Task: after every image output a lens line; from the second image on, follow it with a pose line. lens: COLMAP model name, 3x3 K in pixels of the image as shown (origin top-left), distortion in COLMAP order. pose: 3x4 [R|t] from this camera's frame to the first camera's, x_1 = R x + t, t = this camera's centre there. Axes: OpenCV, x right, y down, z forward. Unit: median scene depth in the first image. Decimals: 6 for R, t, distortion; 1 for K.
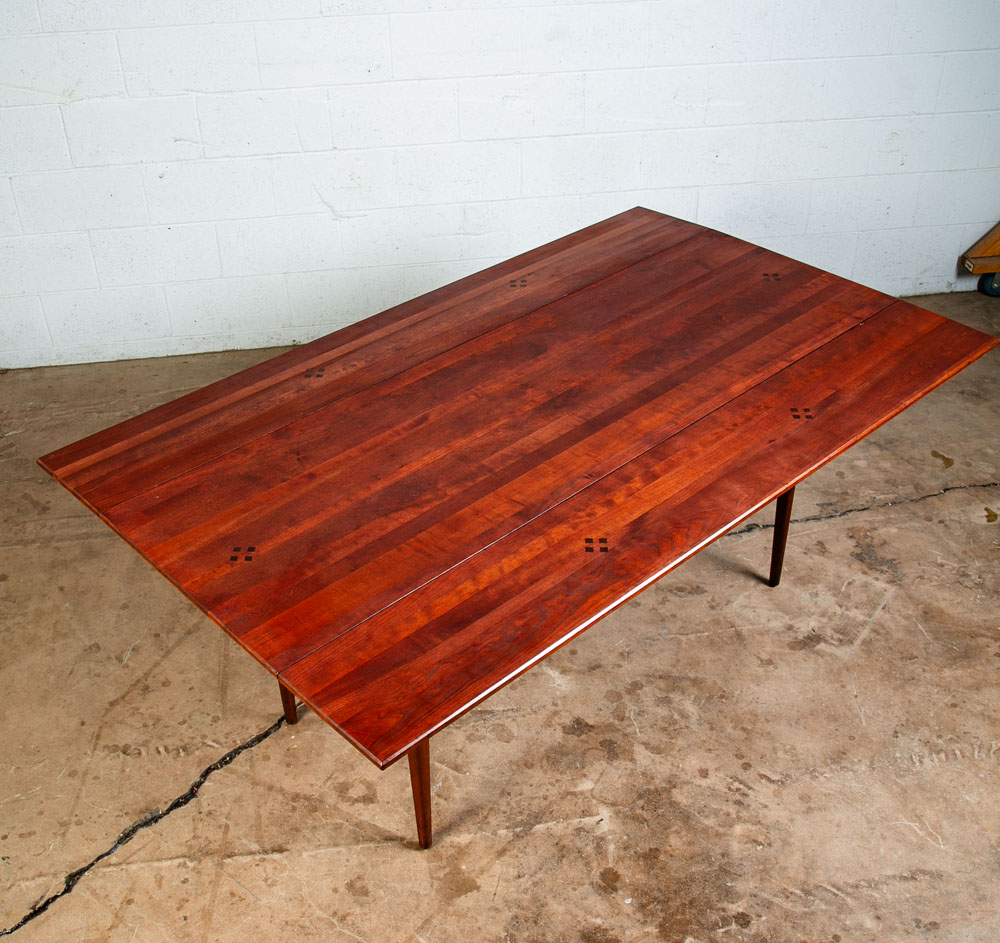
lens RADIAL K [[1155.5, 0, 499.5], [0, 1155.5, 520.0], [0, 0, 1]] dist [-0.049243, 0.033170]
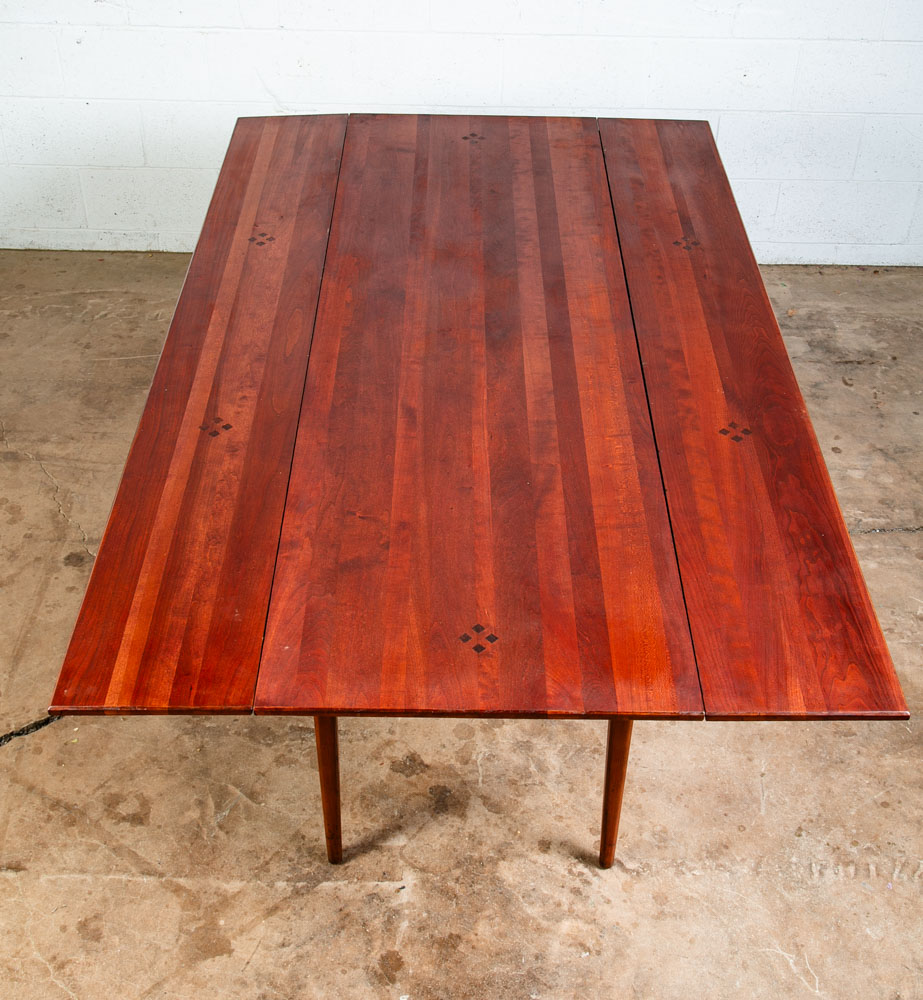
lens RADIAL K [[1291.9, 0, 464.7], [0, 1291.9, 470.3], [0, 0, 1]] dist [-0.021853, 0.061050]
pose [[0.987983, 0.118247, -0.099540, 0.181951], [-0.115962, 0.992846, 0.028449, -0.062910], [0.102192, -0.016564, 0.994627, 0.094656]]
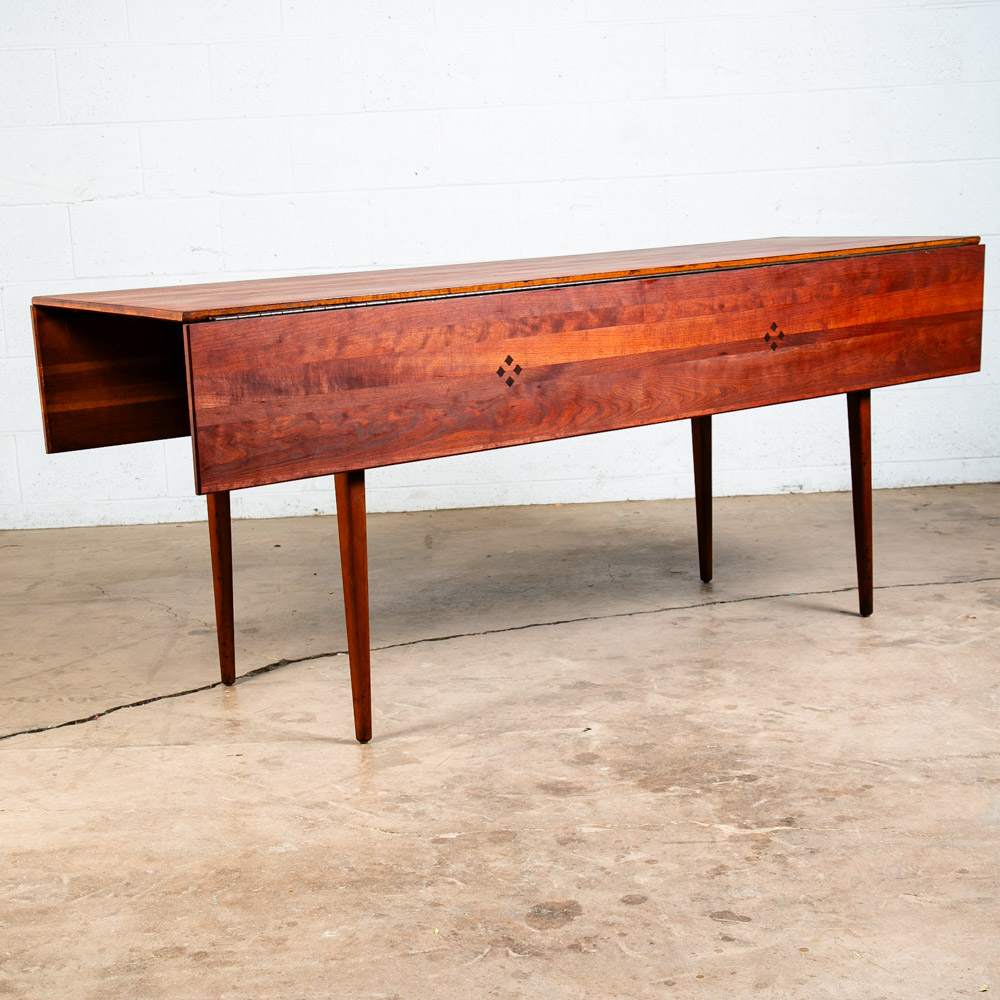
lens RADIAL K [[1801.1, 0, 508.7], [0, 1801.1, 566.9], [0, 0, 1]] dist [0.049070, 0.098251]
pose [[0.992161, -0.004826, -0.124875, 0.181901], [-0.048754, 0.905123, -0.422344, 0.660069], [0.115066, 0.425121, 0.897793, -0.153221]]
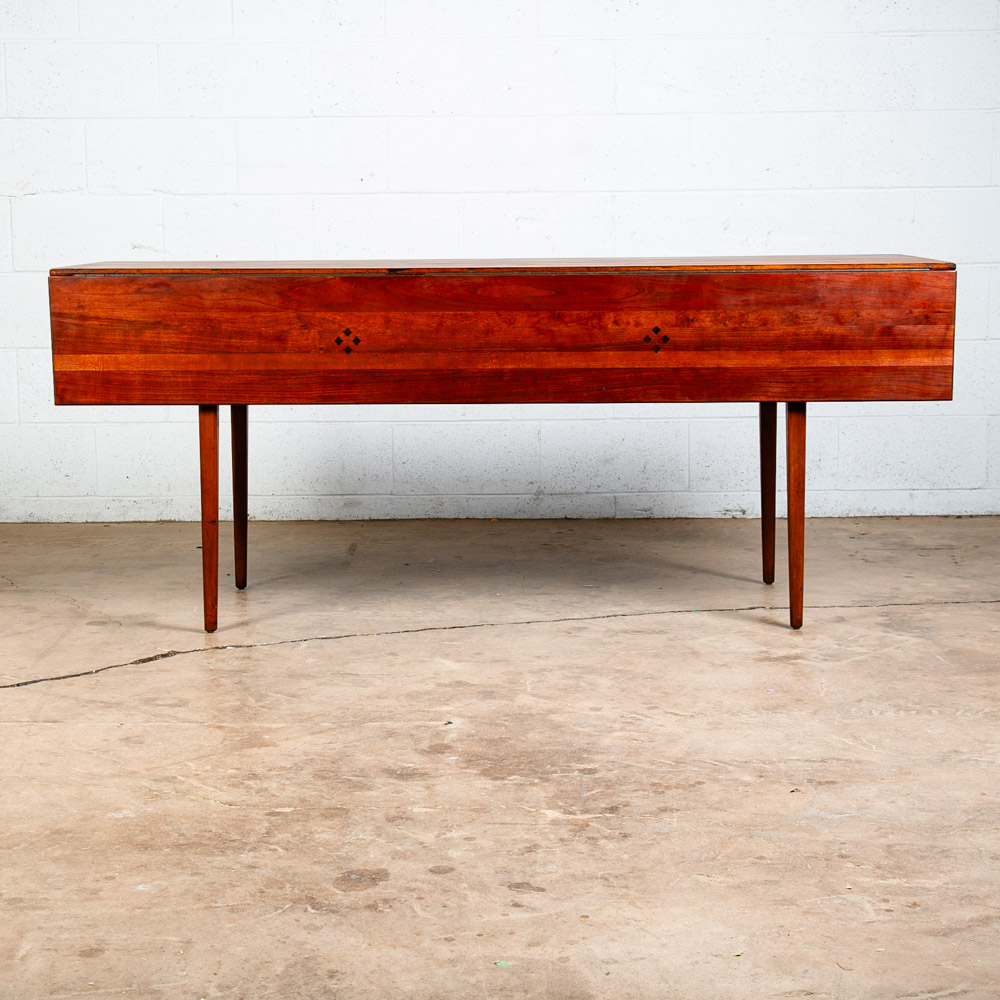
lens RADIAL K [[1962.9, 0, 500.0], [0, 1962.9, 500.0], [0, 0, 1]] dist [0.087138, 0.075525]
pose [[0.988954, 0.028472, -0.145463, 0.306107], [-0.094638, 0.876592, -0.471838, 0.740030], [0.114077, 0.480392, 0.869603, -0.248683]]
